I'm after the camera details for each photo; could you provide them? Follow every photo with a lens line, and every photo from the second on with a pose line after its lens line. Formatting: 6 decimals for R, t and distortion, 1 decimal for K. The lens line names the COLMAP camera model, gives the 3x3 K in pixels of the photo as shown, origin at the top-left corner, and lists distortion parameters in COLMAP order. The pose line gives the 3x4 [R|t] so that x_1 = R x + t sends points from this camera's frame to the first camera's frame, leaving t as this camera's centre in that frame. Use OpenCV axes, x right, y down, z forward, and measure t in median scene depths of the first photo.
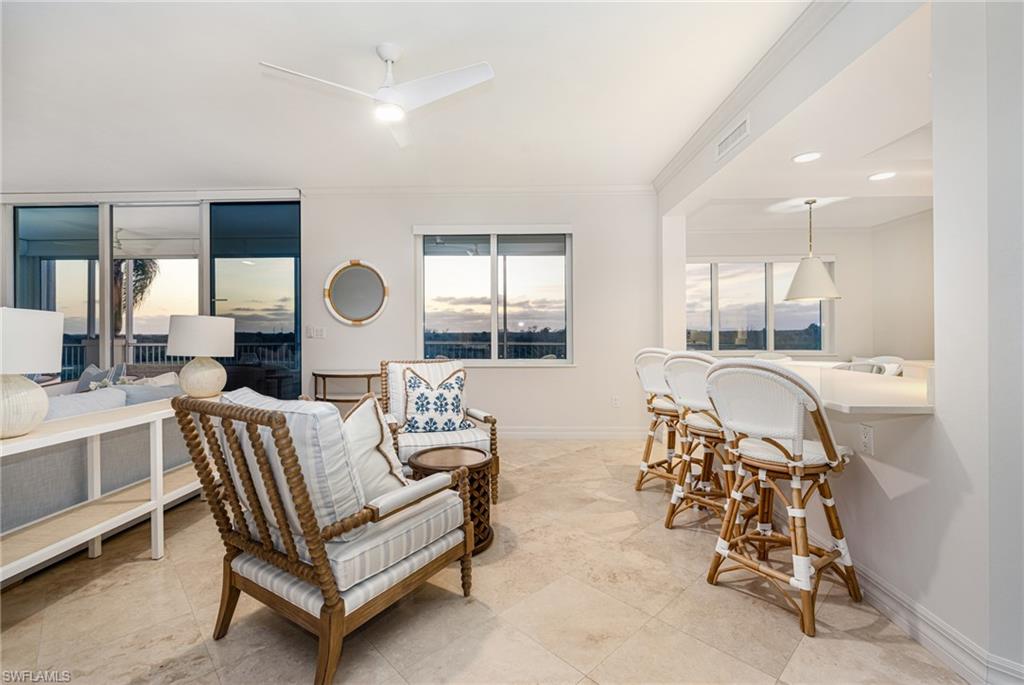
lens RADIAL K [[453.3, 0, 515.1], [0, 453.3, 338.3], [0, 0, 1]] dist [0.013965, -0.000119]
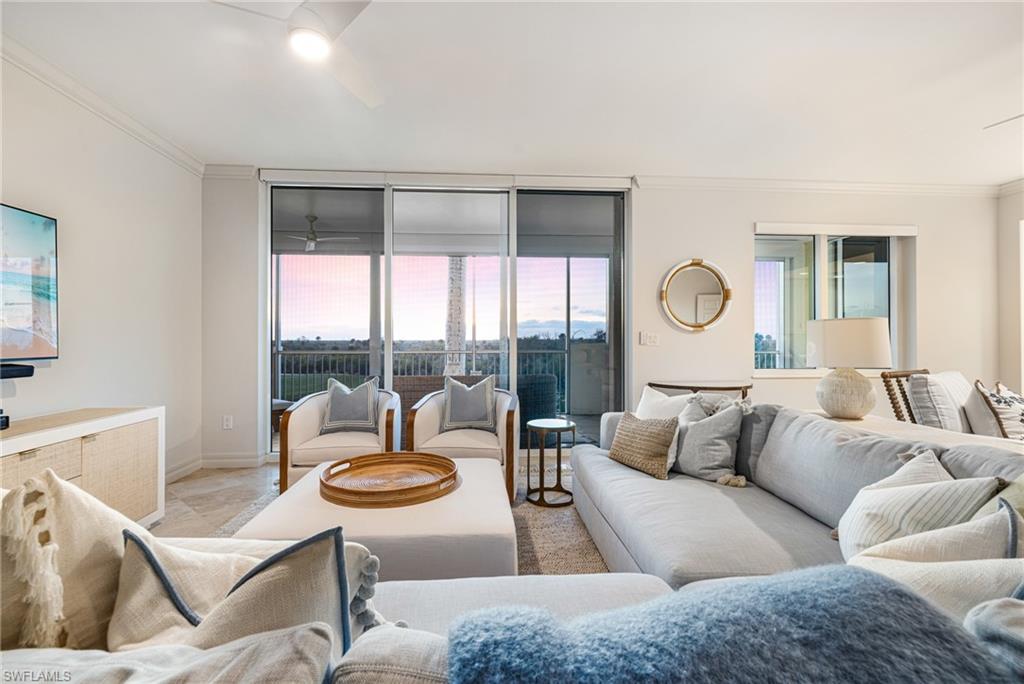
lens RADIAL K [[460.1, 0, 511.8], [0, 460.1, 338.3], [0, 0, 1]] dist [-0.001565, -0.000033]
pose [[0.992763, 0.003363, 0.120041, -0.770685], [-0.001475, 0.999874, -0.015814, -0.000839], [-0.120080, 0.015522, 0.992643, 0.134271]]
